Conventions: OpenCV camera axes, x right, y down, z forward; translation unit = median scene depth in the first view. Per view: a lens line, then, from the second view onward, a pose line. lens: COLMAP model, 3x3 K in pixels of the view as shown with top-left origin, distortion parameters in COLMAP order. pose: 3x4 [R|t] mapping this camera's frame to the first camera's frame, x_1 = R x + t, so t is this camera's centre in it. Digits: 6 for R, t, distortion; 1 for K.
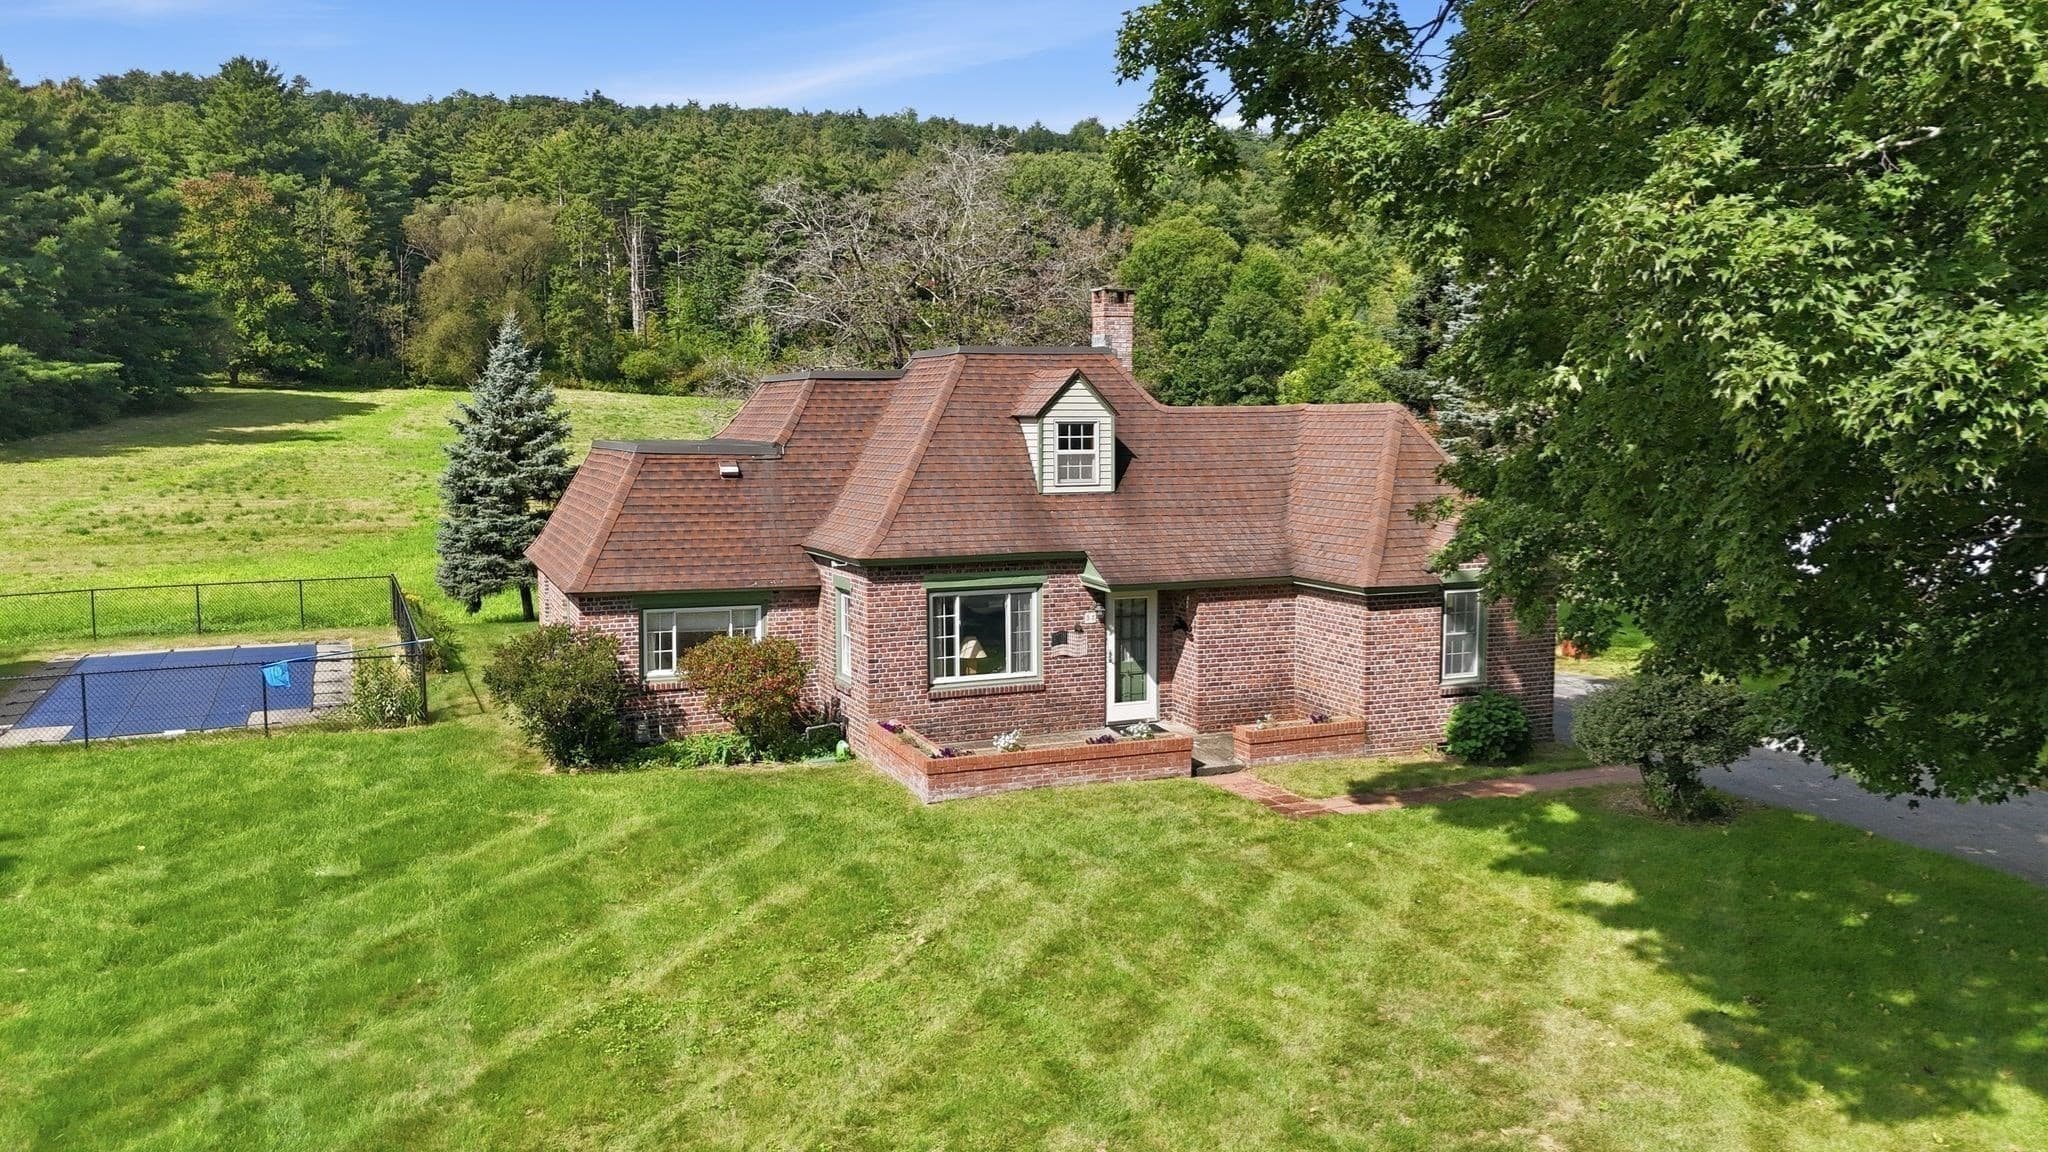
lens RADIAL K [[1501.4, 0, 1024.0], [0, 1501.4, 576.0], [0, 0, 1]] dist [0.081442, -0.002532]
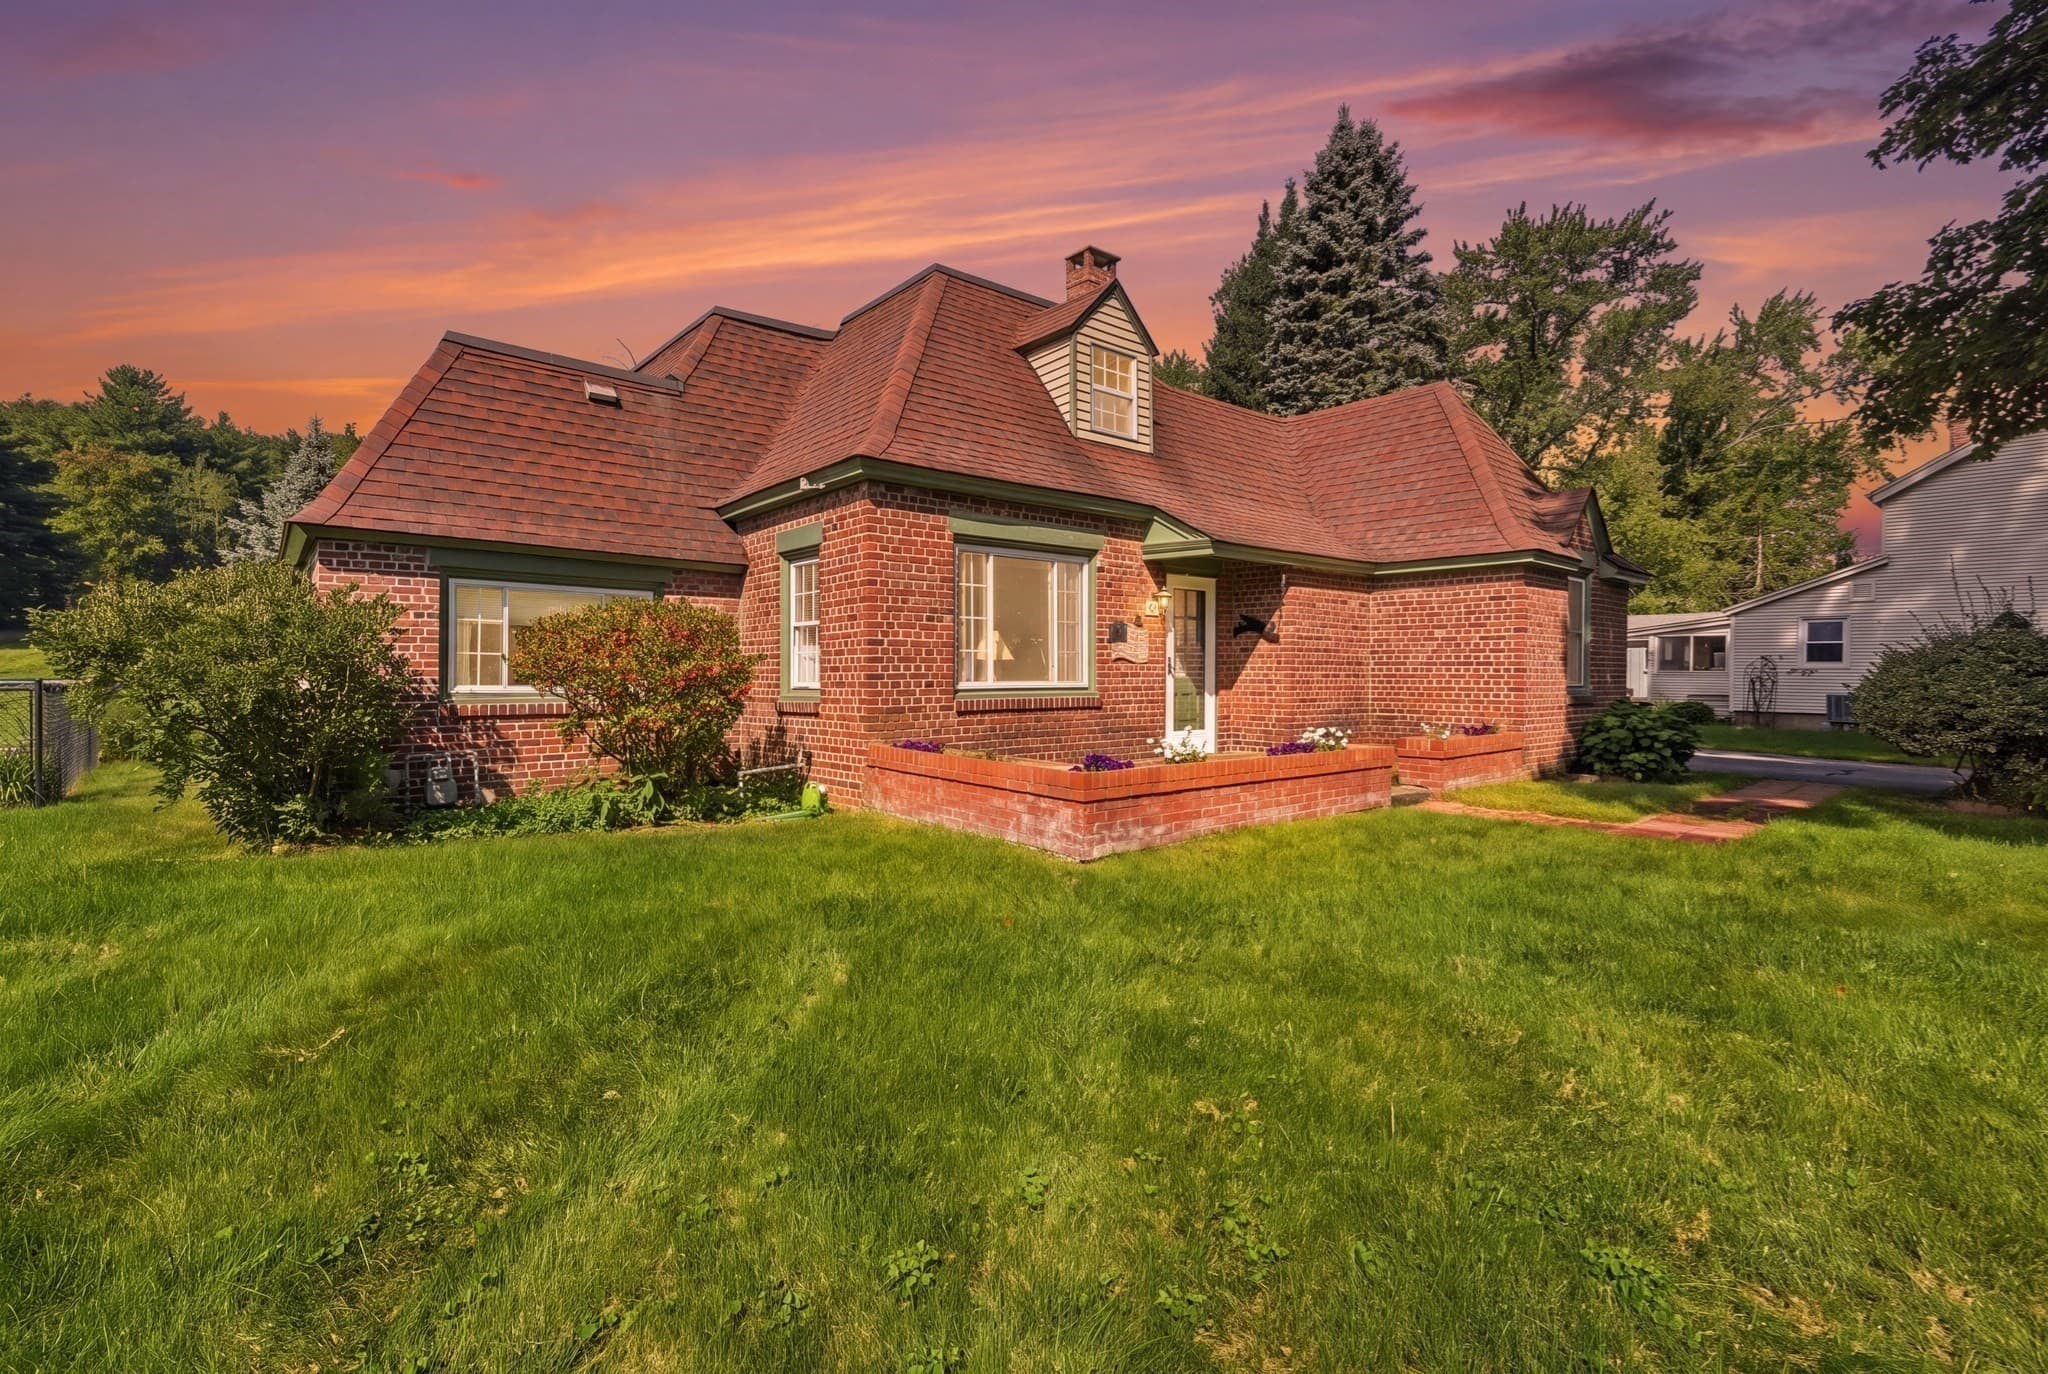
lens RADIAL K [[924.7, 0, 1007.0], [0, 924.7, 688.0], [0, 0, 1]] dist [-0.026420, 0.021391]
pose [[0.959335, -0.001063, 0.282269, -0.145647], [0.025424, 0.996254, -0.082657, 0.100825], [-0.281123, 0.086472, 0.955768, 0.606075]]
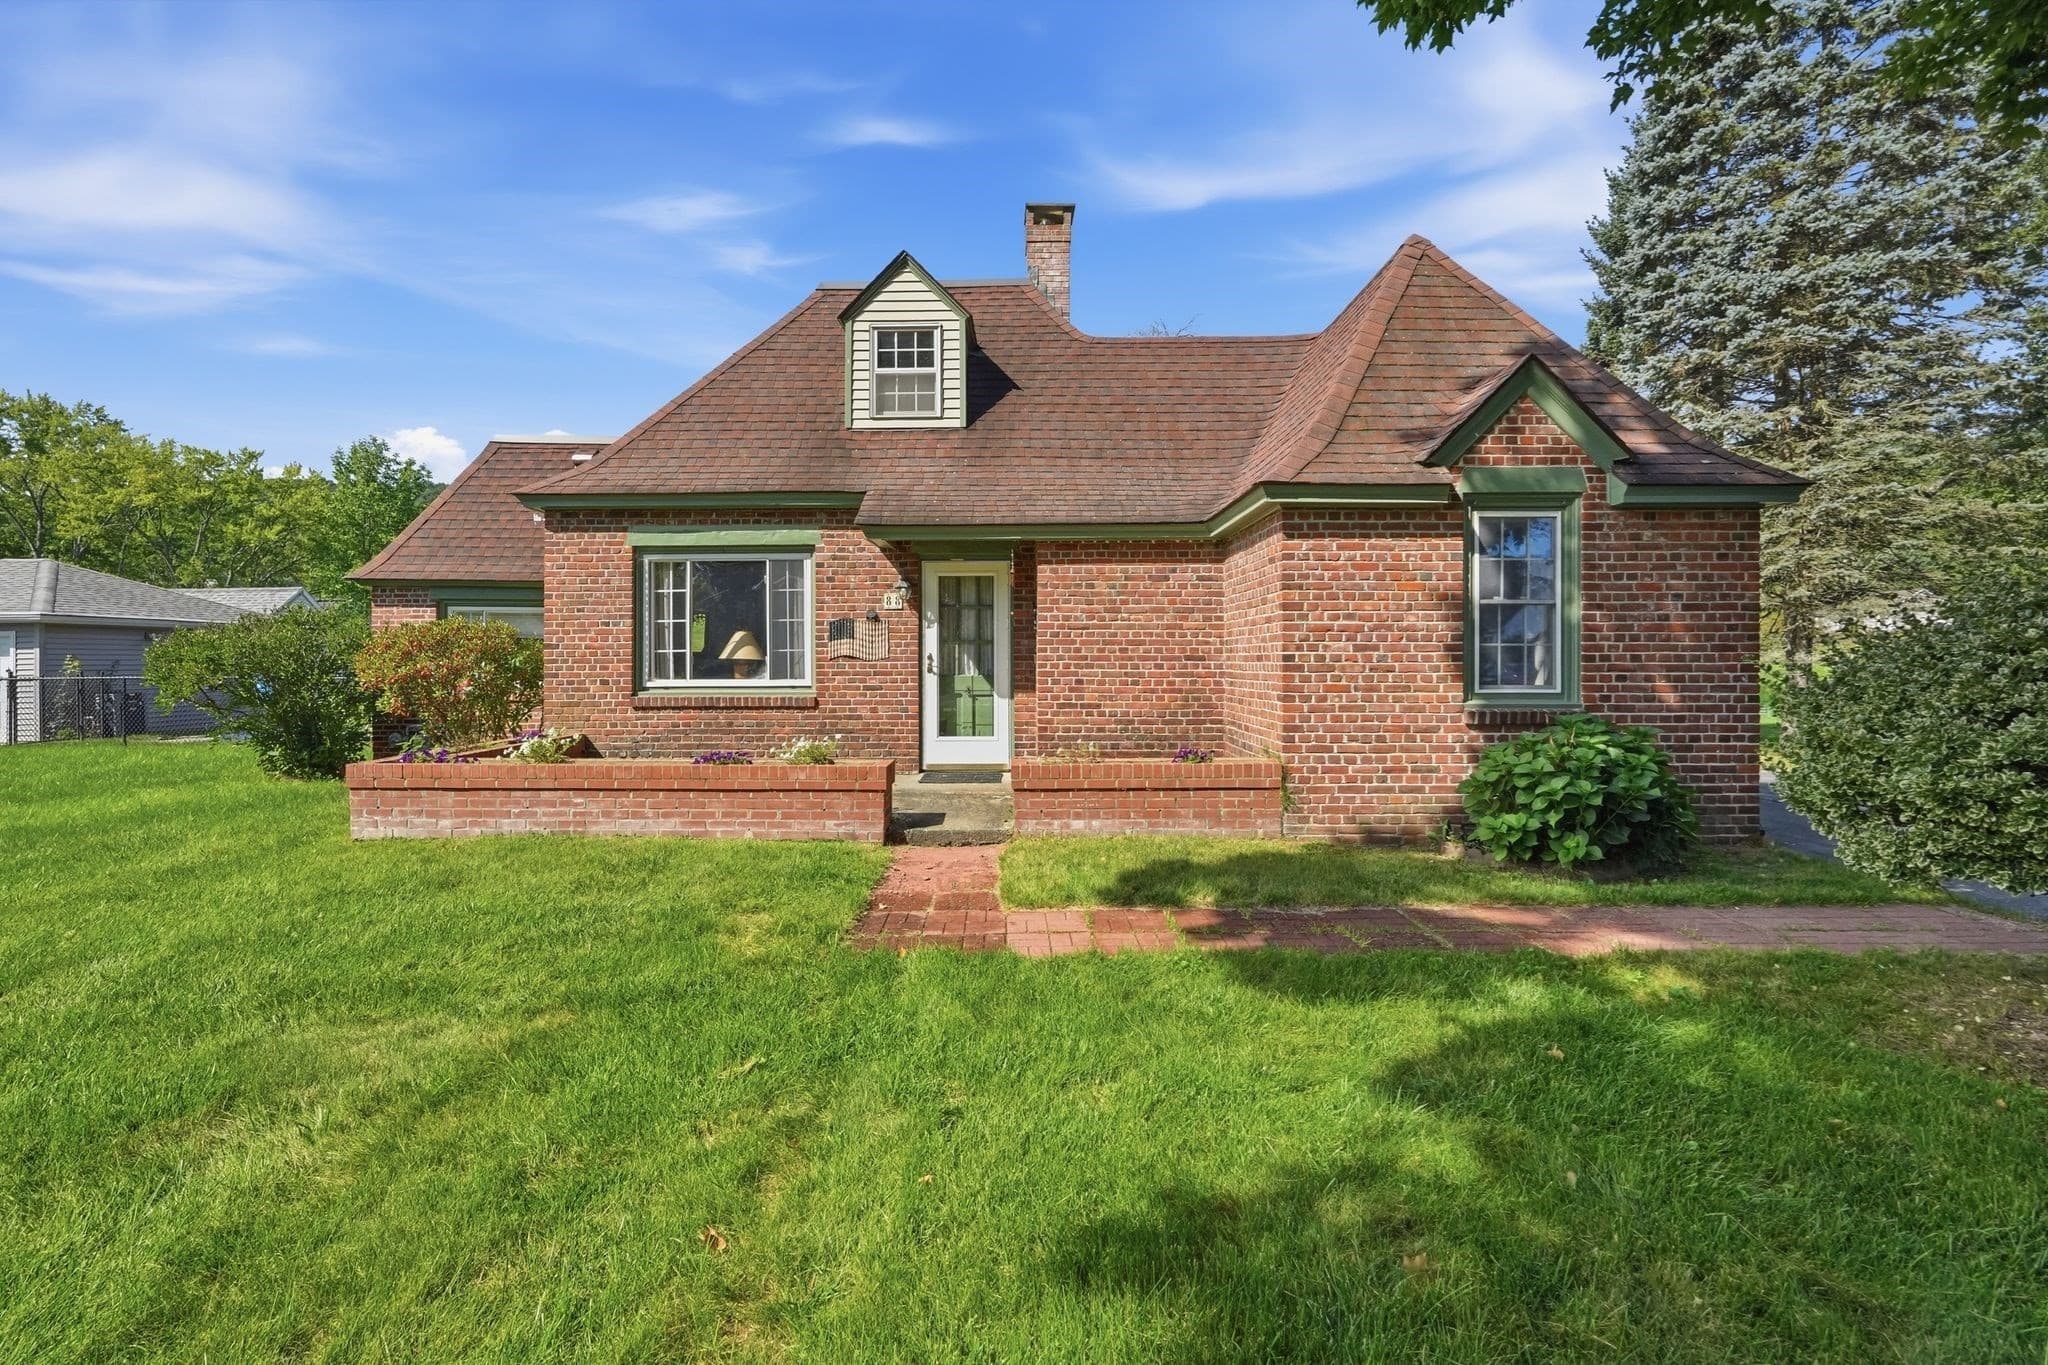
lens RADIAL K [[908.5, 0, 1016.2], [0, 908.5, 667.4], [0, 0, 1]] dist [-0.008074, 0.000666]
pose [[0.917531, 0.002144, -0.397659, 0.253053], [-0.041084, 0.995145, -0.089430, 0.090704], [0.395537, 0.098392, 0.913164, 0.664319]]
